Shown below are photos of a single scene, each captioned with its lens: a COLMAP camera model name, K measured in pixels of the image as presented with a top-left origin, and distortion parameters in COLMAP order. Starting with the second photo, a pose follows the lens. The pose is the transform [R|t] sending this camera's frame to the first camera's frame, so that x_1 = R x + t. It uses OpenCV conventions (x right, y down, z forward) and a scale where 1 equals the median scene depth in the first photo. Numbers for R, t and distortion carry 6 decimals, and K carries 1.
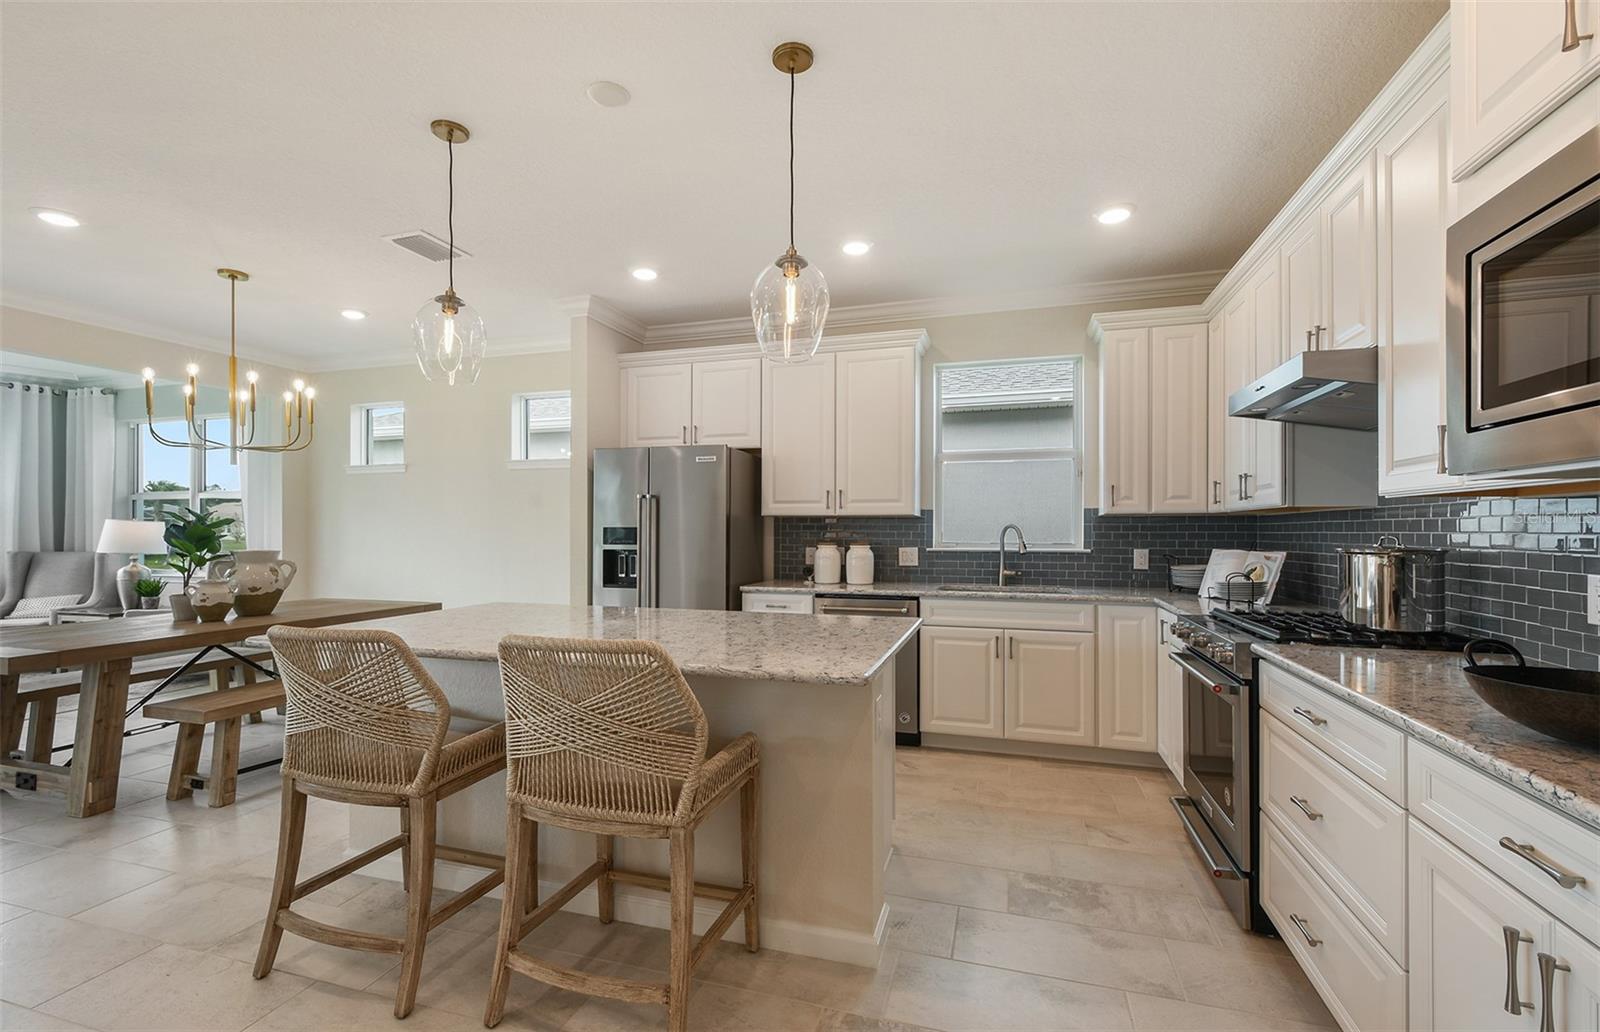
lens RADIAL K [[704.2, 0, 797.7], [0, 704.2, 528.2], [0, 0, 1]] dist [0.002152, 0.000385]
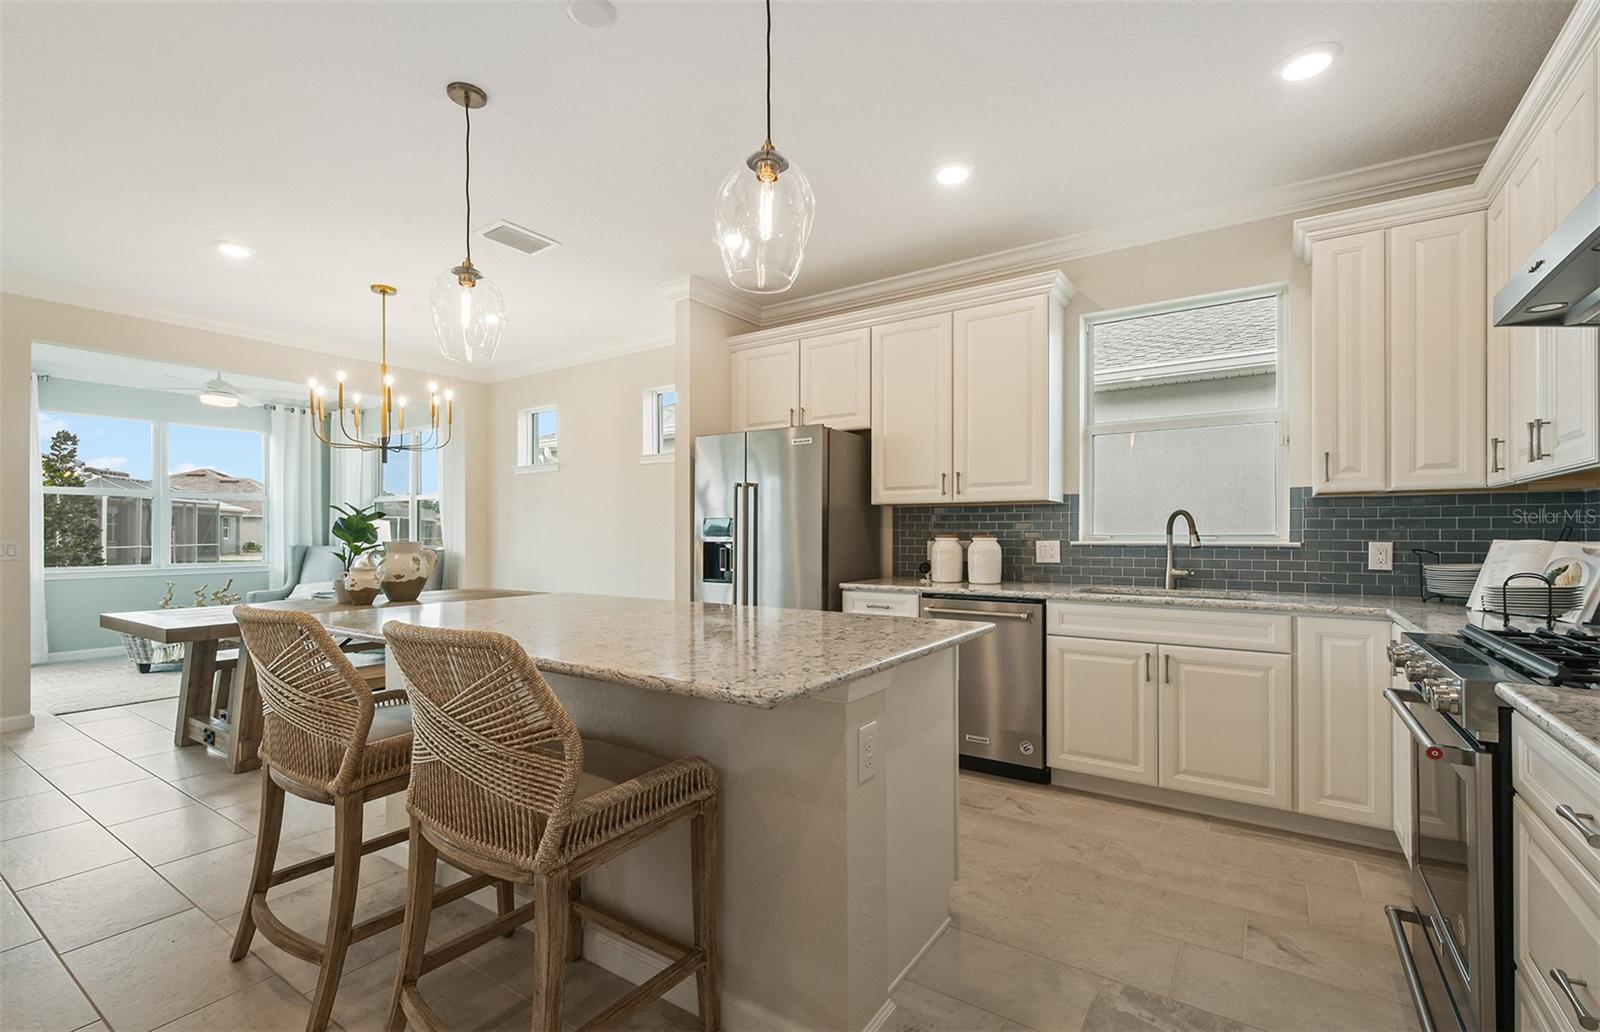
lens RADIAL K [[708.2, 0, 796.8], [0, 708.2, 531.4], [0, 0, 1]] dist [0.000444, -0.000193]
pose [[0.954821, -0.002660, -0.297171, 0.145007], [0.002403, 0.999996, -0.001232, 0.020036], [0.297173, 0.000462, 0.954824, 0.144007]]
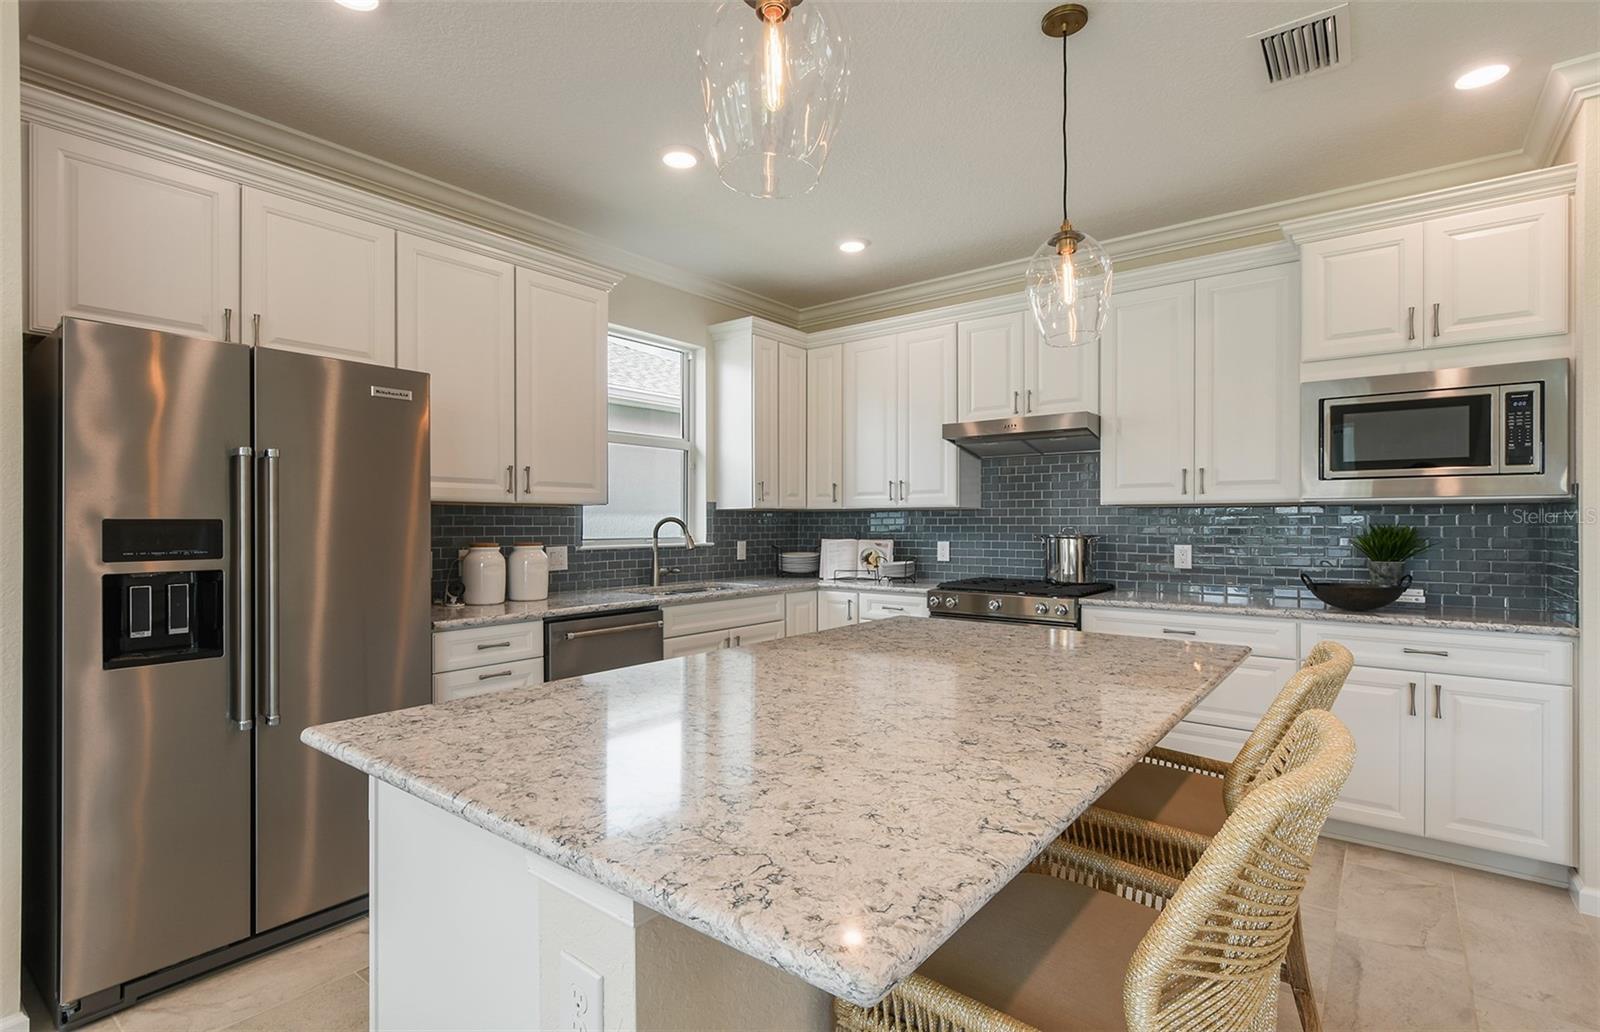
lens RADIAL K [[751.5, 0, 790.3], [0, 751.5, 520.5], [0, 0, 1]] dist [-0.000932, -0.000711]
pose [[0.369548, 0.001371, 0.929211, -0.602407], [-0.001979, 0.999998, -0.000689, -0.001062], [-0.929209, -0.001584, 0.369550, 0.546754]]
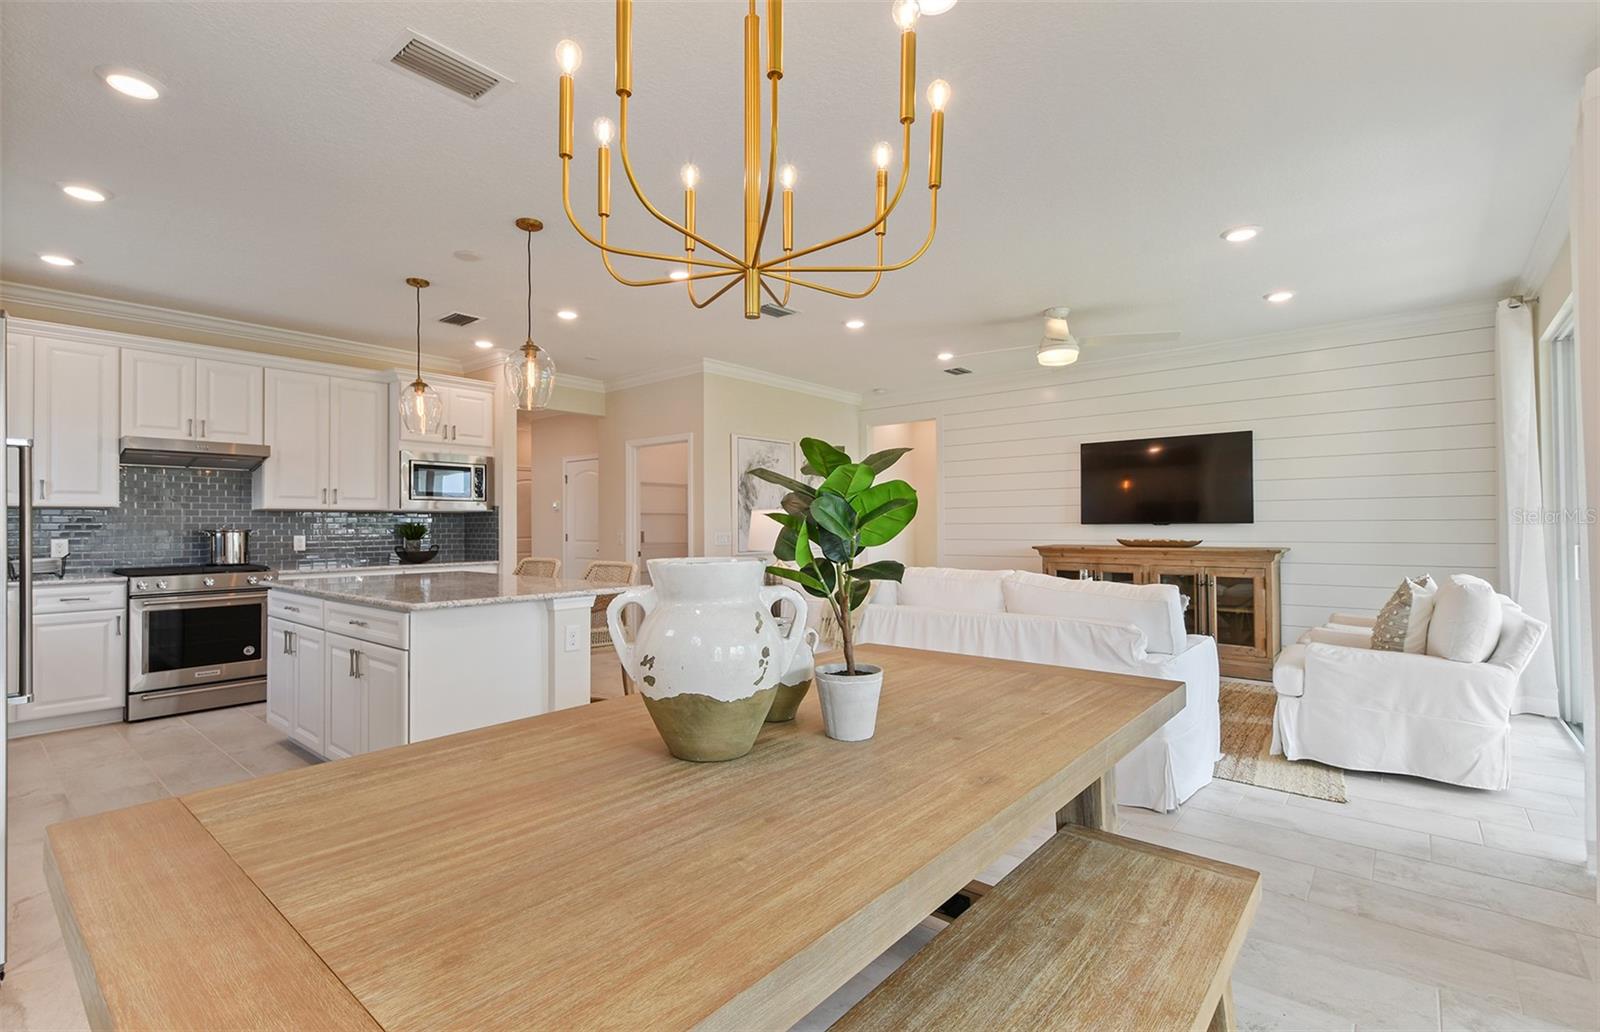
lens RADIAL K [[713.2, 0, 787.2], [0, 713.2, 516.4], [0, 0, 1]] dist [0.002204, 0.000608]
pose [[-0.914043, 0.010526, 0.405480, -1.001010], [0.004622, 0.999869, -0.015536, 0.016980], [-0.405590, -0.012326, -0.913972, 1.357588]]
